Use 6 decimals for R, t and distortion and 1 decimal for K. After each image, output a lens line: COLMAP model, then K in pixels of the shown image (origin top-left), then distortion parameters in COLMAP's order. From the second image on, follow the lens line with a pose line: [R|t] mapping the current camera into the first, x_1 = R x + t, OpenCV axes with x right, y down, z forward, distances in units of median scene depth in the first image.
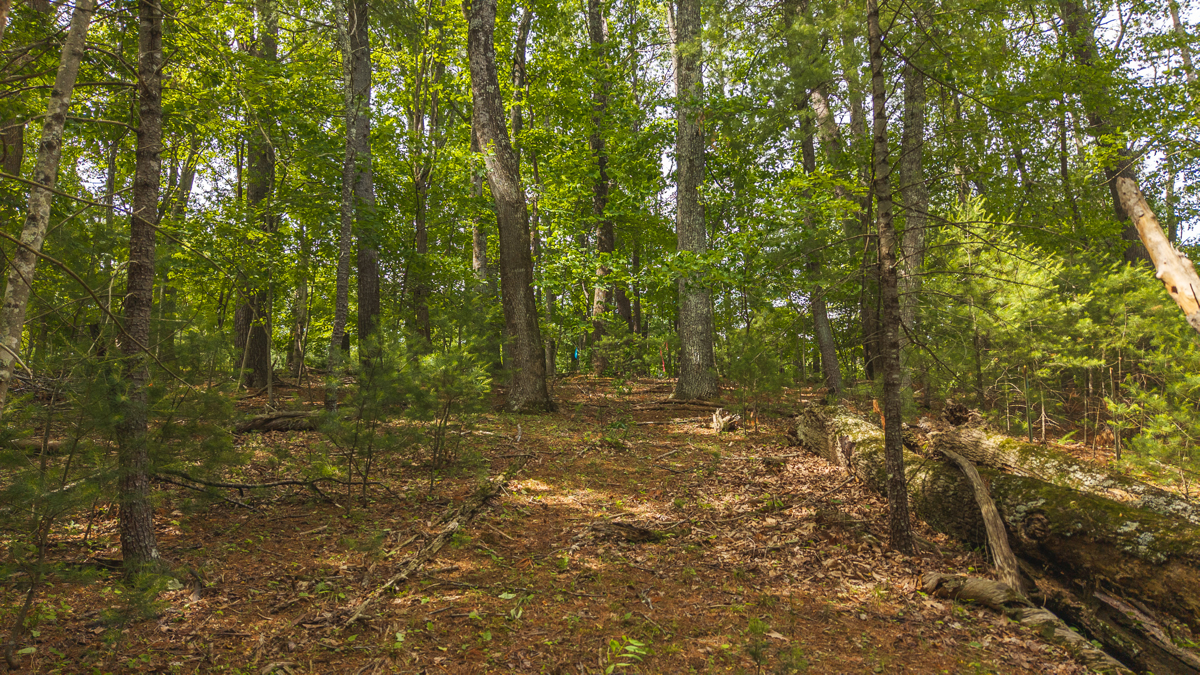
lens RADIAL K [[813.7, 0, 598.0], [0, 813.7, 336.2], [0, 0, 1]] dist [0.023970, 0.000179]
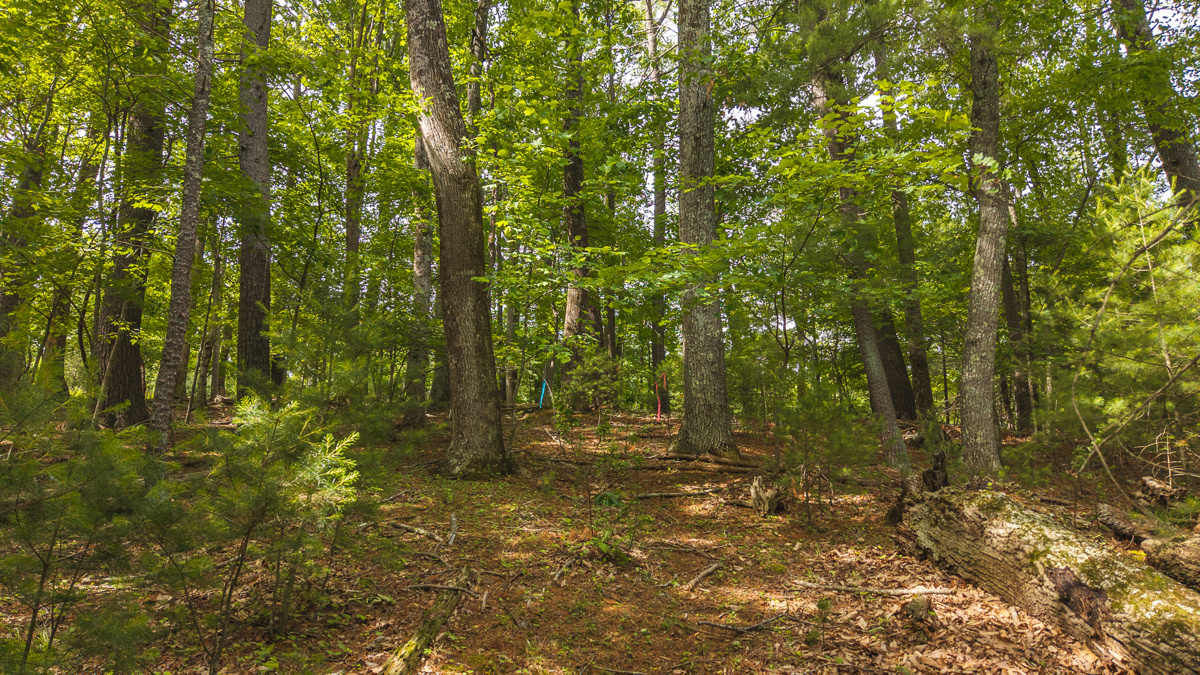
lens RADIAL K [[813.7, 0, 603.5], [0, 813.7, 341.8], [0, 0, 1]] dist [0.023970, 0.000179]
pose [[0.998622, 0.013129, 0.050811, -0.012228], [-0.011868, 0.999616, -0.025038, -0.003763], [-0.051120, 0.024400, 0.998394, 0.274855]]
